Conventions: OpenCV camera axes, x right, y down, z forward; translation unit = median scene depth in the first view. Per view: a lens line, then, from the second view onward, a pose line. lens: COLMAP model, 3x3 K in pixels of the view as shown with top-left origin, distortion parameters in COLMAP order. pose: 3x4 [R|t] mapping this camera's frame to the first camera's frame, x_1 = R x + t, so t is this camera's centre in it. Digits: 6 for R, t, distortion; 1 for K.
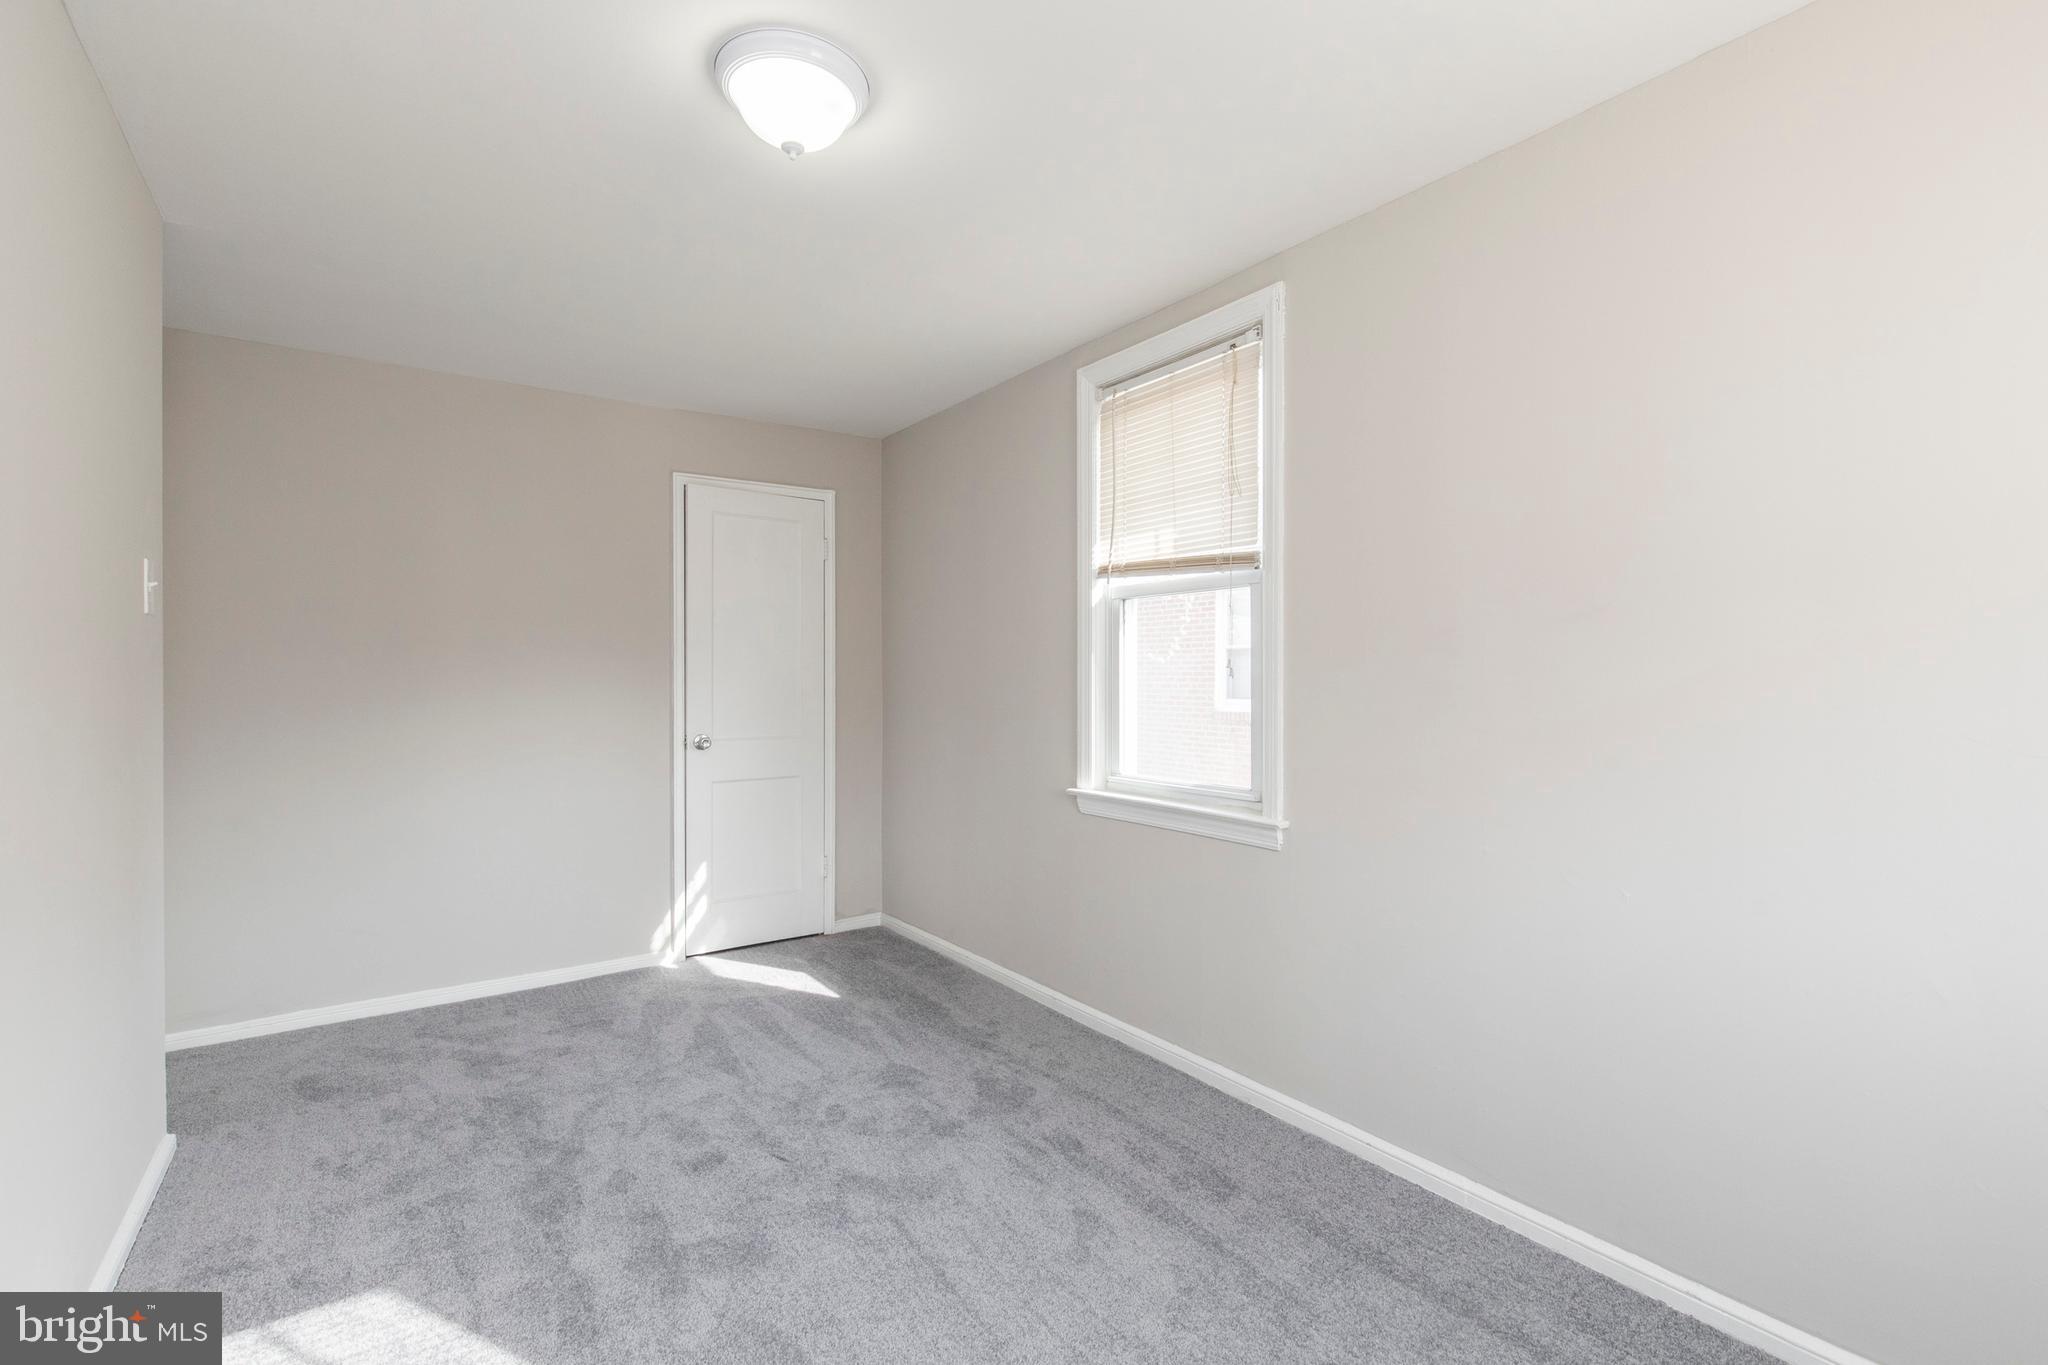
lens RADIAL K [[947.7, 0, 1027.8], [0, 947.7, 692.6], [0, 0, 1]] dist [0.022441, -0.000342]
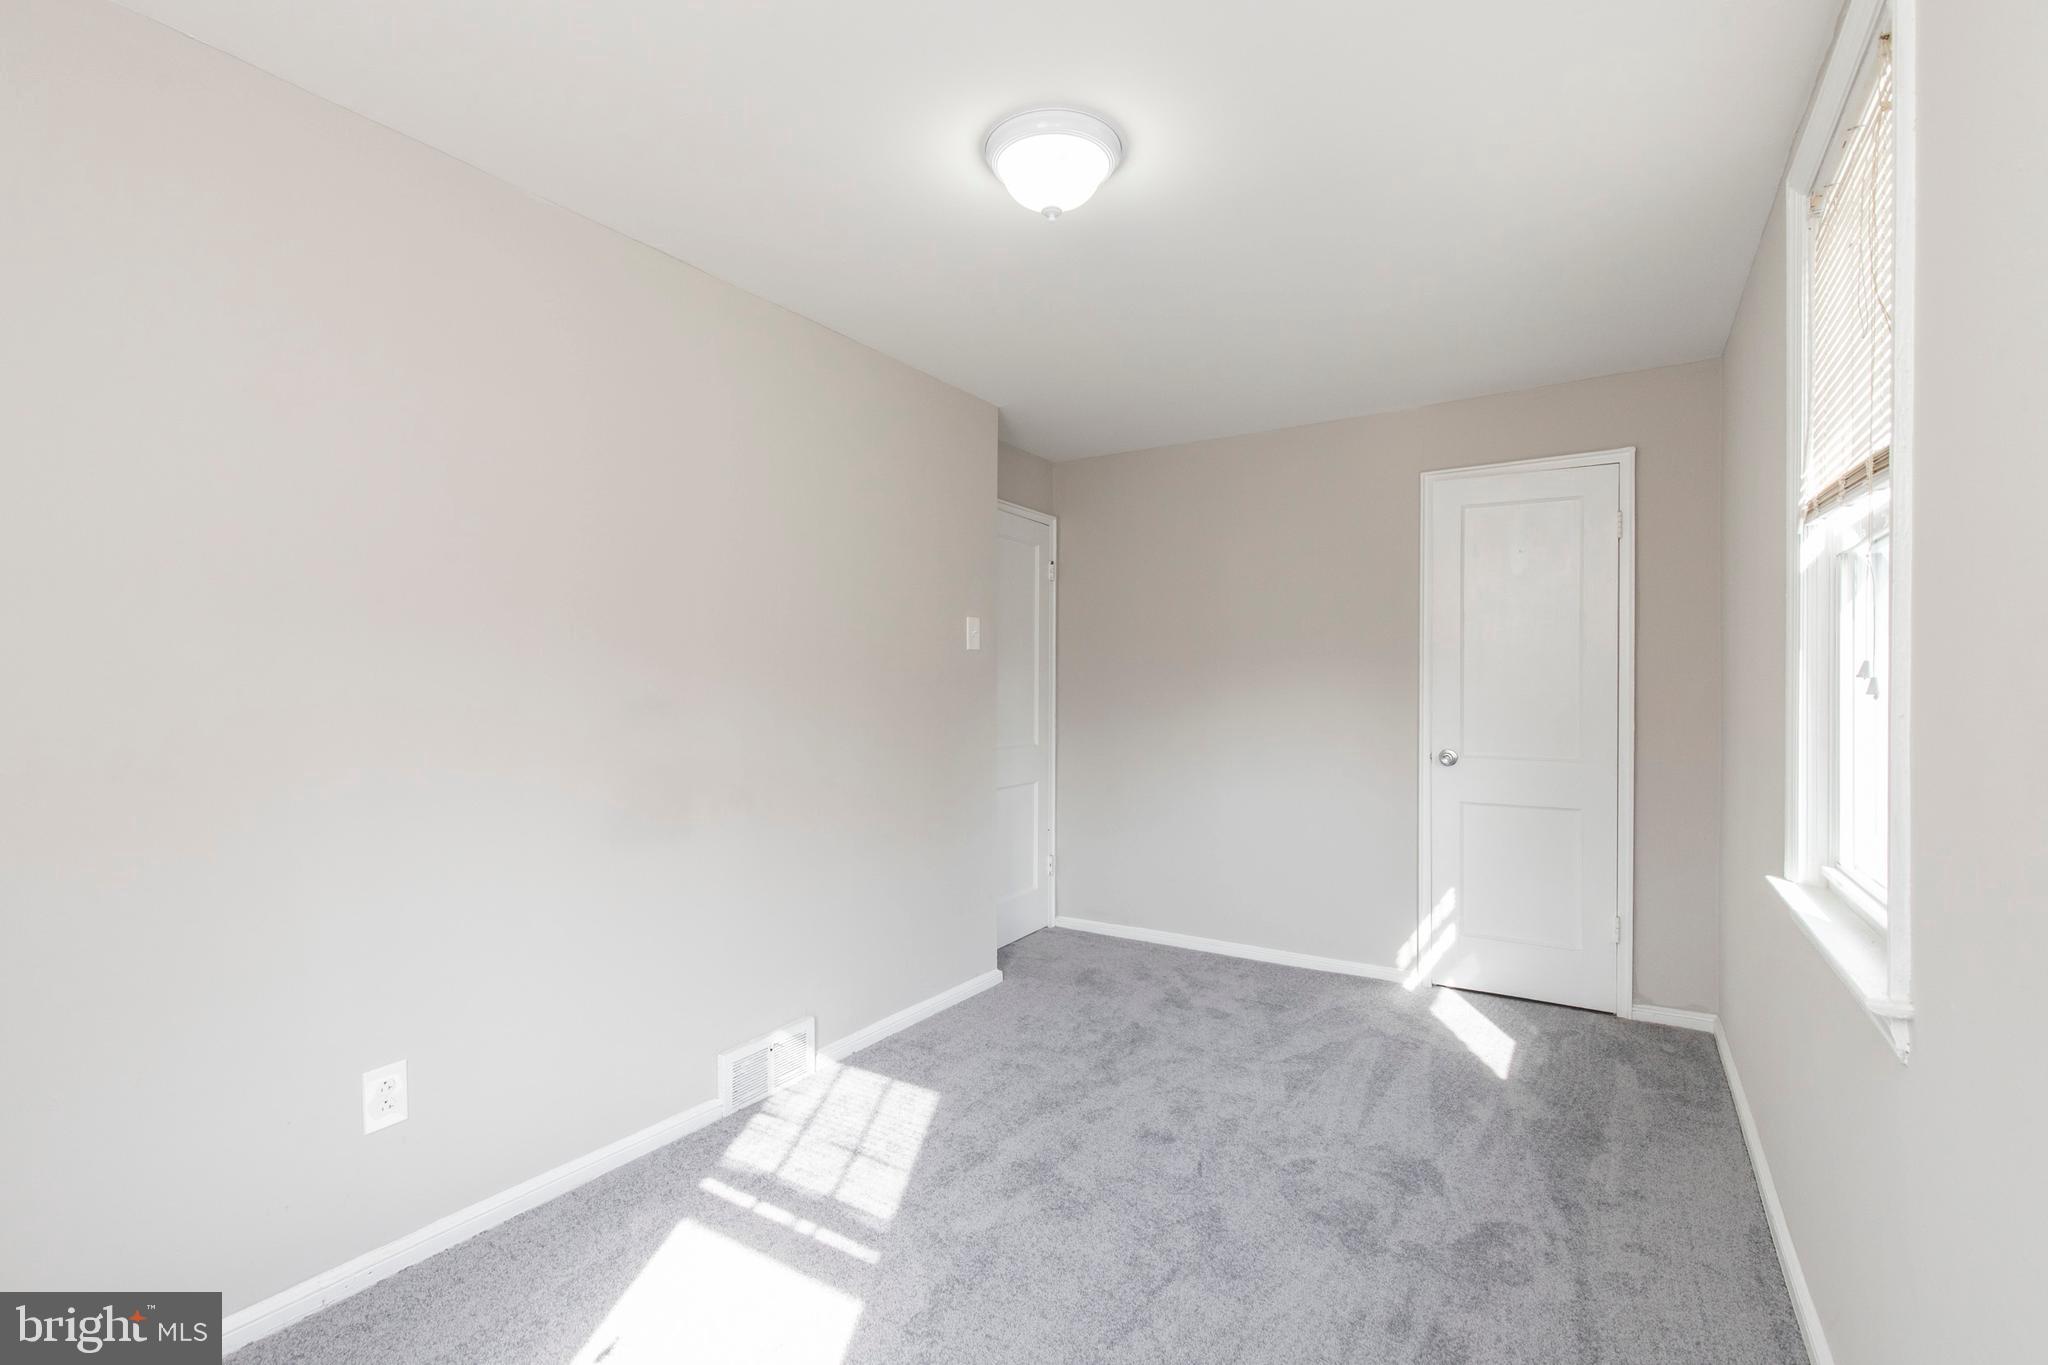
lens RADIAL K [[947.7, 0, 1019.7], [0, 947.7, 683.6], [0, 0, 1]] dist [0.022441, -0.000342]
pose [[0.366469, 0.000210, -0.930430, 0.456599], [-0.013217, 0.999900, -0.004980, -0.011682], [0.930336, 0.014122, 0.366435, 0.335785]]
